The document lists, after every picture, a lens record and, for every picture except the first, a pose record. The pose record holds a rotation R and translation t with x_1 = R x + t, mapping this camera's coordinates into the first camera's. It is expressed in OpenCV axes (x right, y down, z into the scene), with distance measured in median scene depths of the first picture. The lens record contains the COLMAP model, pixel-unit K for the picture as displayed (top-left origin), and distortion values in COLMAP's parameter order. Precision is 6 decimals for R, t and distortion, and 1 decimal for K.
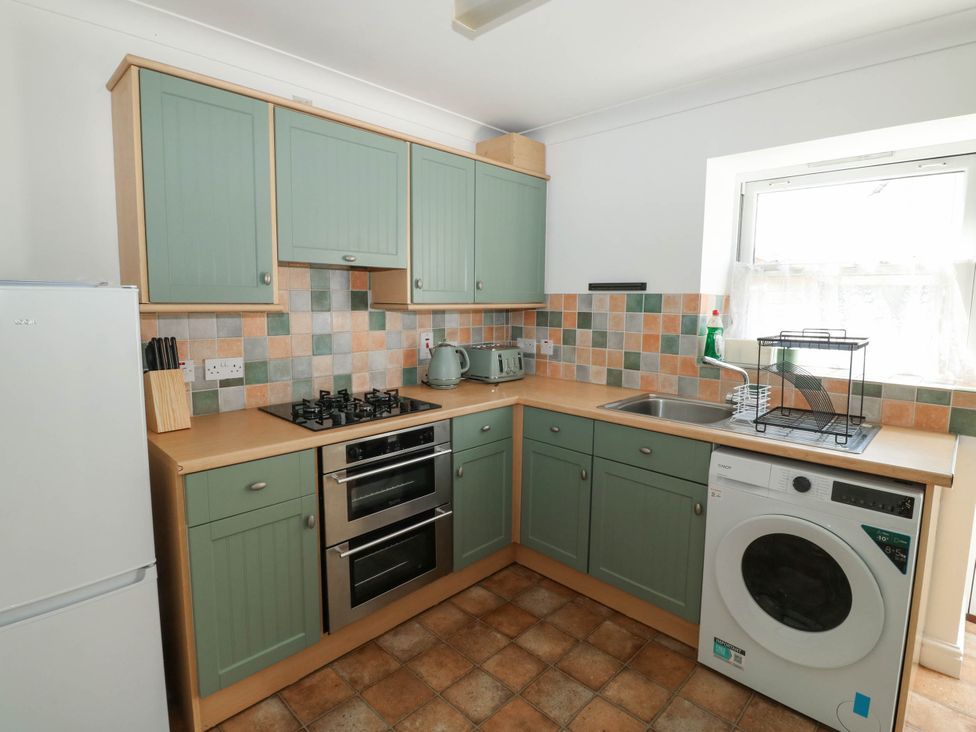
lens RADIAL K [[514.8, 0, 489.0], [0, 514.8, 365.7], [0, 0, 1]] dist [-0.005204, -0.001938]
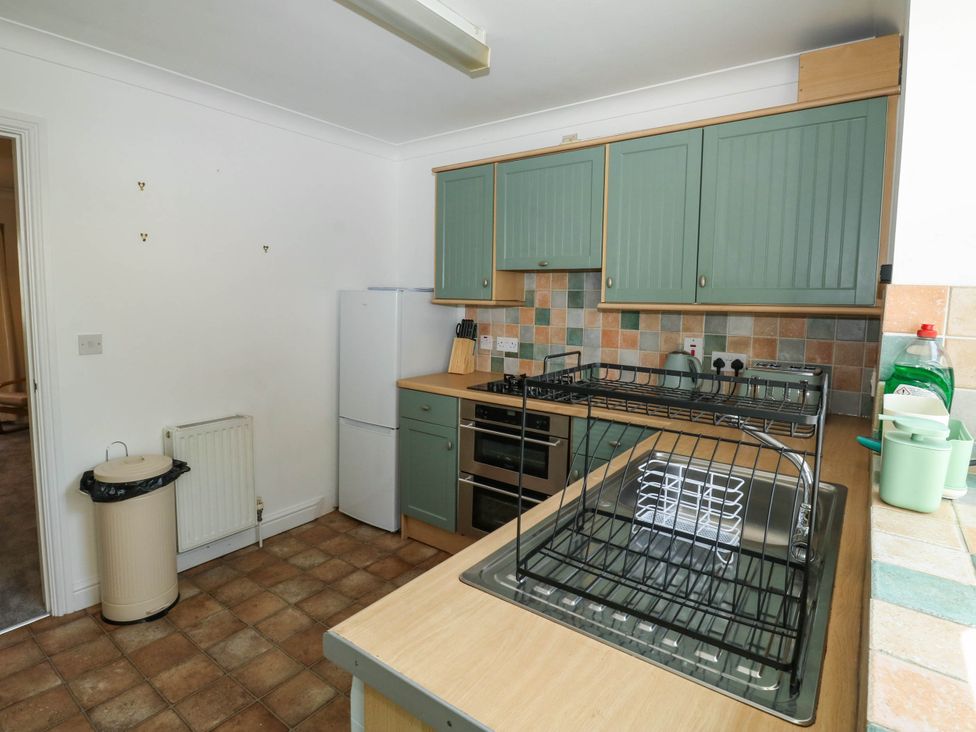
lens RADIAL K [[514.8, 0, 488.4], [0, 514.8, 363.5], [0, 0, 1]] dist [-0.005204, -0.001938]
pose [[0.108279, 0.118615, -0.987019, 0.906526], [-0.136636, 0.985209, 0.103408, -0.082615], [0.984686, 0.123666, 0.122885, 0.729419]]
